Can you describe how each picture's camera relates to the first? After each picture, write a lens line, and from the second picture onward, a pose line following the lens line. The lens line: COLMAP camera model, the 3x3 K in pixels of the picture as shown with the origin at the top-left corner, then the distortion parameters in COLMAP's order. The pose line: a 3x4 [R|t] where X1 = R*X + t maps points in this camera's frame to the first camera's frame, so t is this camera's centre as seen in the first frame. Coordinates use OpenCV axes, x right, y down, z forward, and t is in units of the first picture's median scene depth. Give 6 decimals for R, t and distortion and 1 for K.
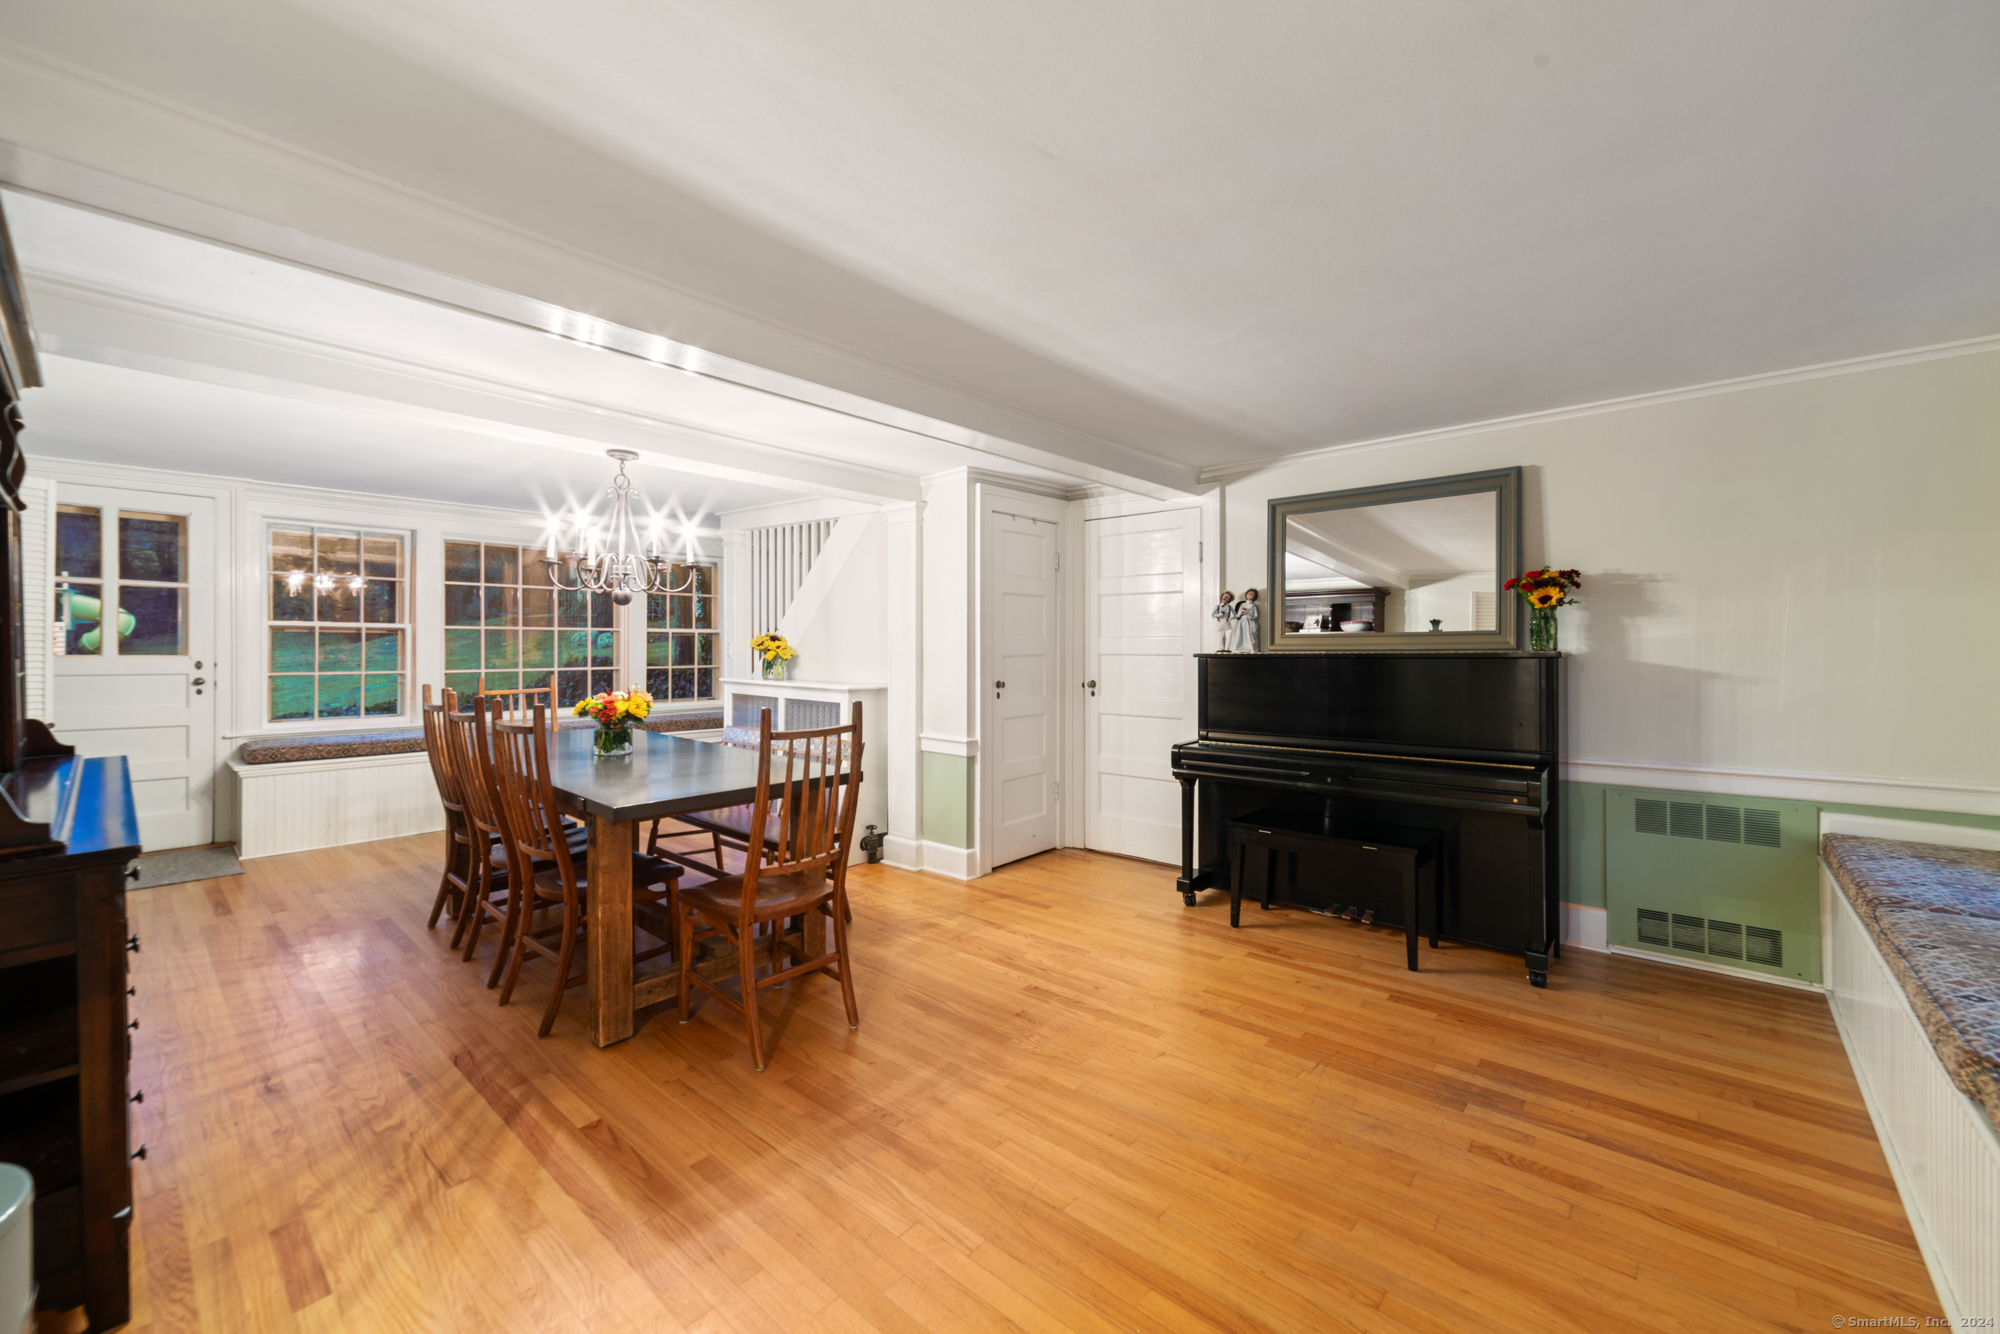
lens RADIAL K [[785.7, 0, 990.8], [0, 785.7, 637.6], [0, 0, 1]] dist [-0.006548, 0.003036]
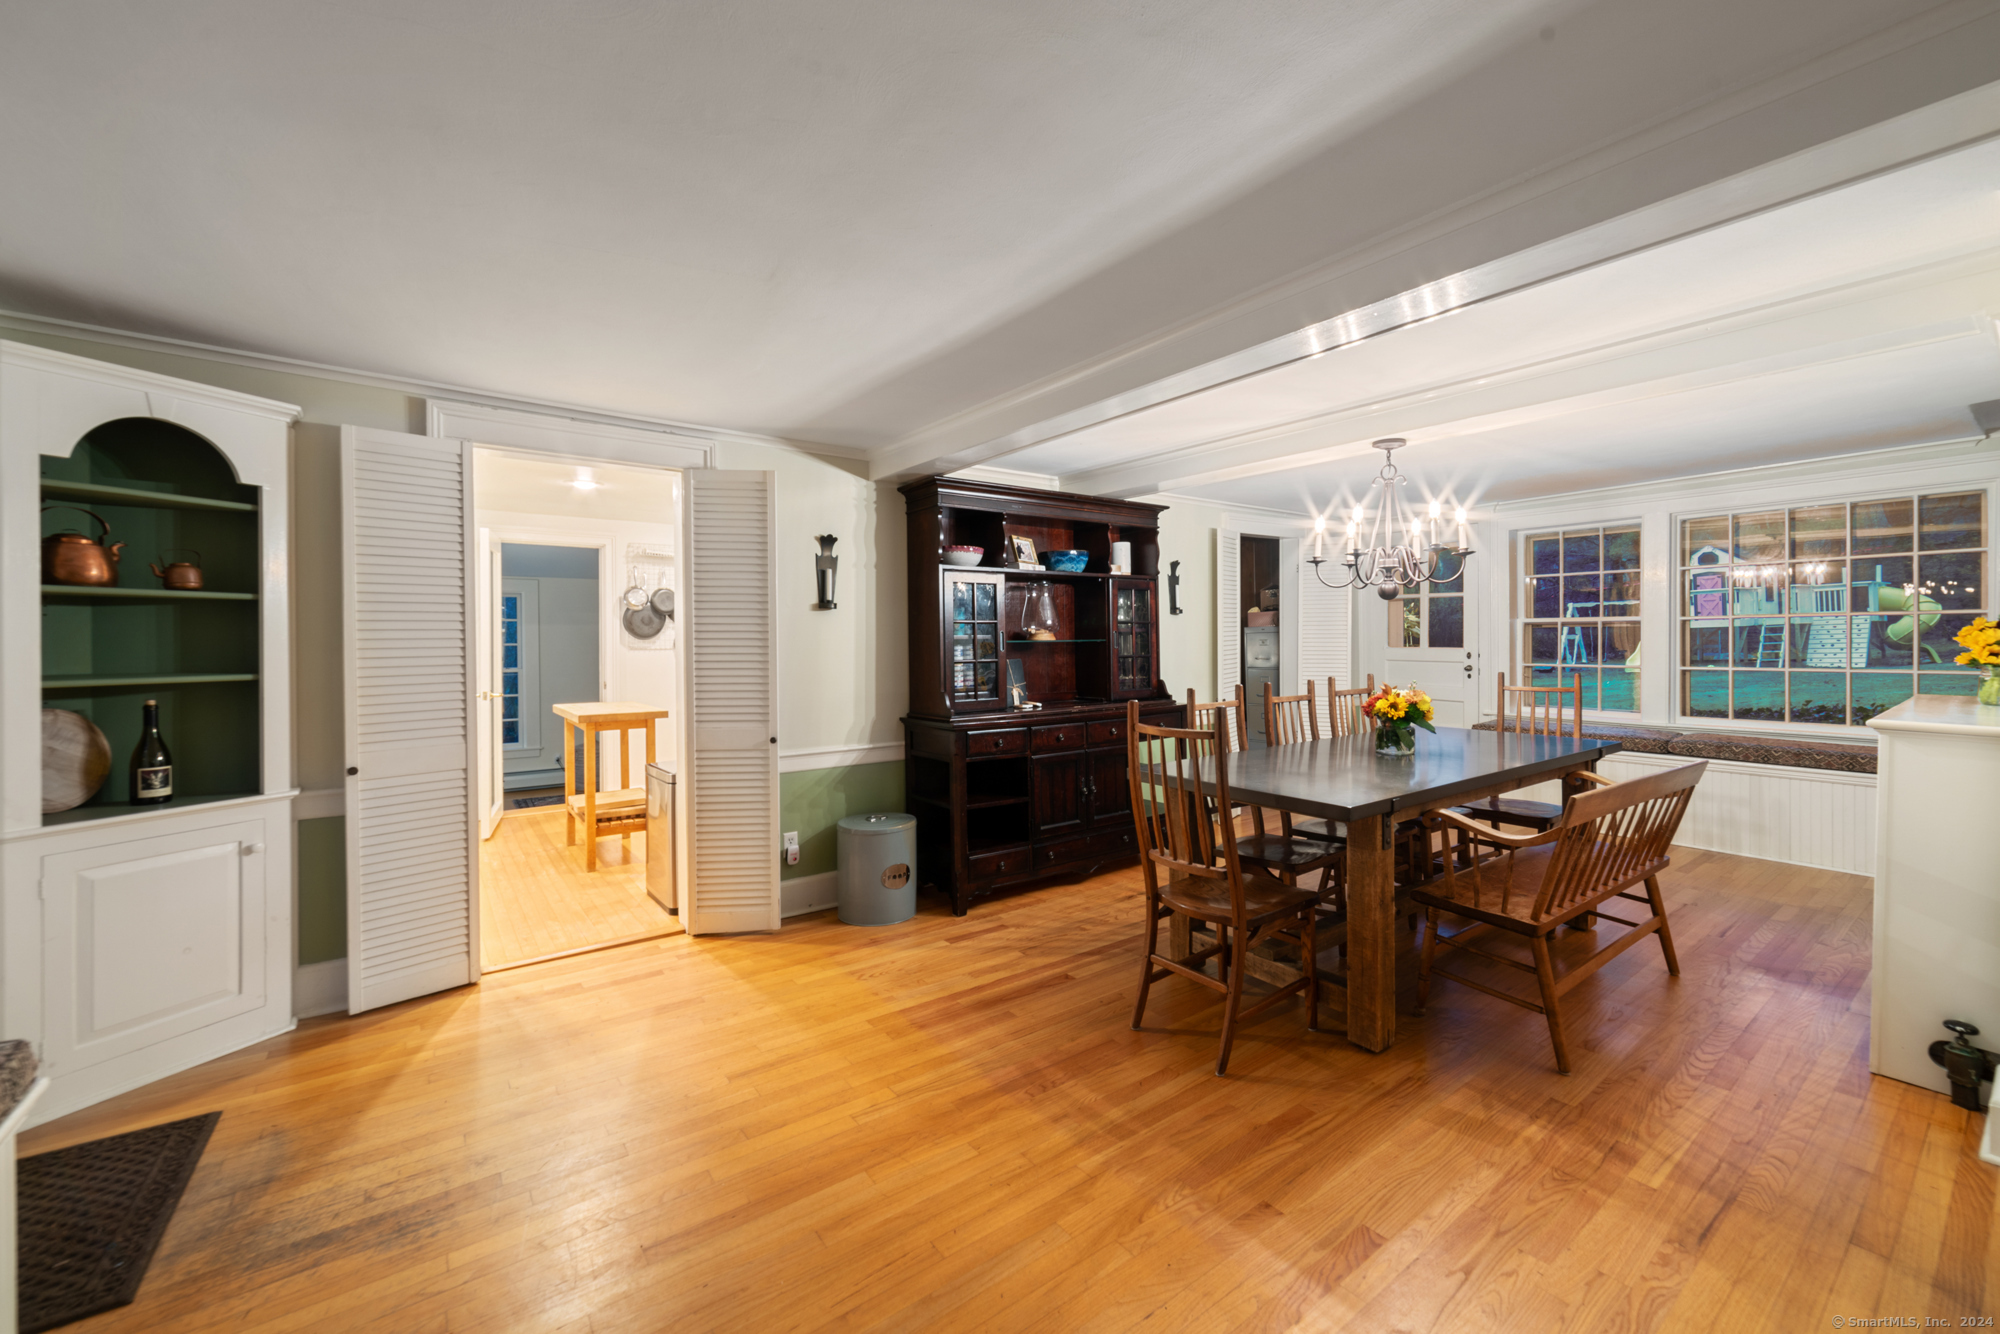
lens RADIAL K [[785.7, 0, 1007.1], [0, 785.7, 668.3], [0, 0, 1]] dist [-0.006548, 0.003036]
pose [[-0.207785, 0.032708, -0.977627, 0.852139], [0.016920, 0.999411, 0.029841, 0.009966], [0.978028, -0.010341, -0.208217, 1.122631]]
